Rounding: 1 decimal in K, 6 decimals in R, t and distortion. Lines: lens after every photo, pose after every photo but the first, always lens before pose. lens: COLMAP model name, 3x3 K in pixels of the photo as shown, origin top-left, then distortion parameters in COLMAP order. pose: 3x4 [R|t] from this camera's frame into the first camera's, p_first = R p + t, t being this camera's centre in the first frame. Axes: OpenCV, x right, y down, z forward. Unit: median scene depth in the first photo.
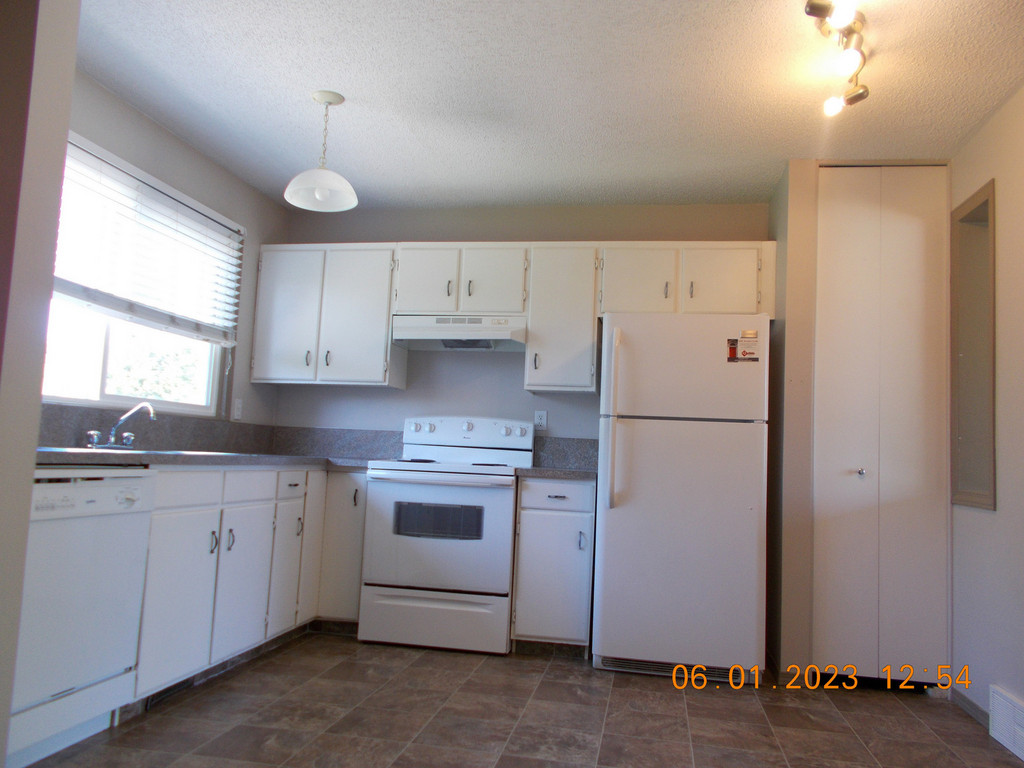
lens RADIAL K [[787.1, 0, 515.4], [0, 787.1, 384.1], [0, 0, 1]] dist [0.006086, 0.010133]
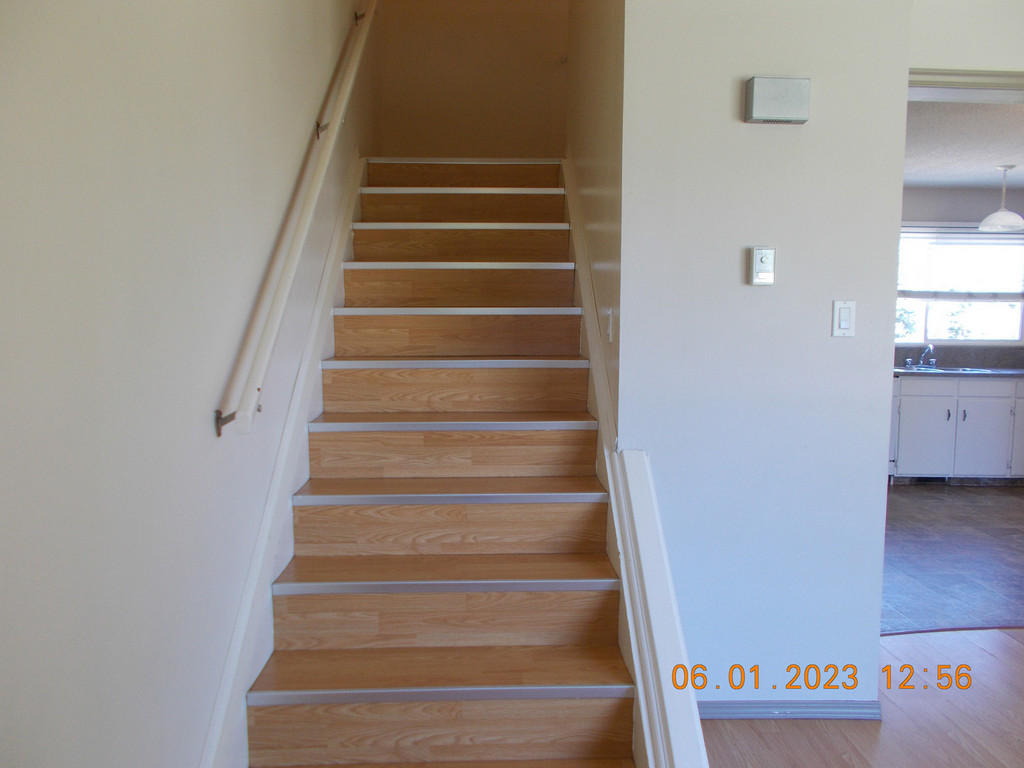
lens RADIAL K [[787.1, 0, 515.9], [0, 787.1, 382.7], [0, 0, 1]] dist [0.006086, 0.010133]
pose [[0.203284, 0.039729, -0.978314, 1.153395], [0.089371, 0.994253, 0.058946, -0.084198], [0.975033, -0.099416, 0.198565, -0.402812]]
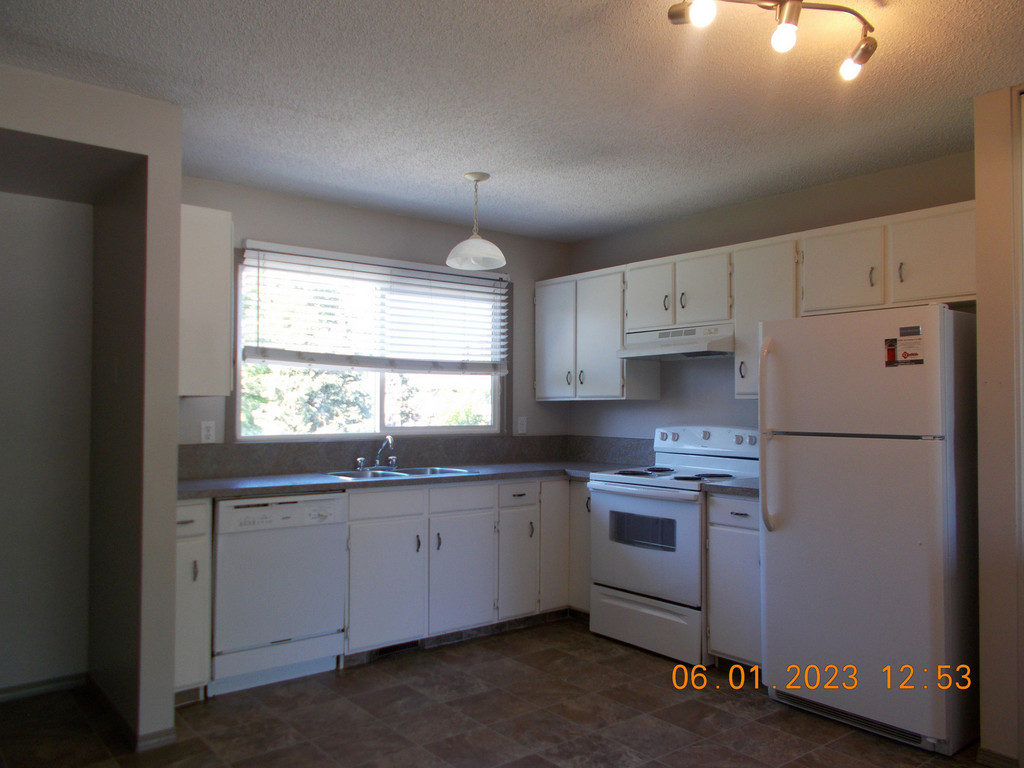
lens RADIAL K [[787.1, 0, 522.9], [0, 787.1, 381.9], [0, 0, 1]] dist [0.006086, 0.010133]
pose [[0.758035, -0.061499, -0.649308, 0.520744], [0.089286, 0.995957, 0.009905, -0.055021], [0.646073, -0.065482, 0.760461, 0.109724]]
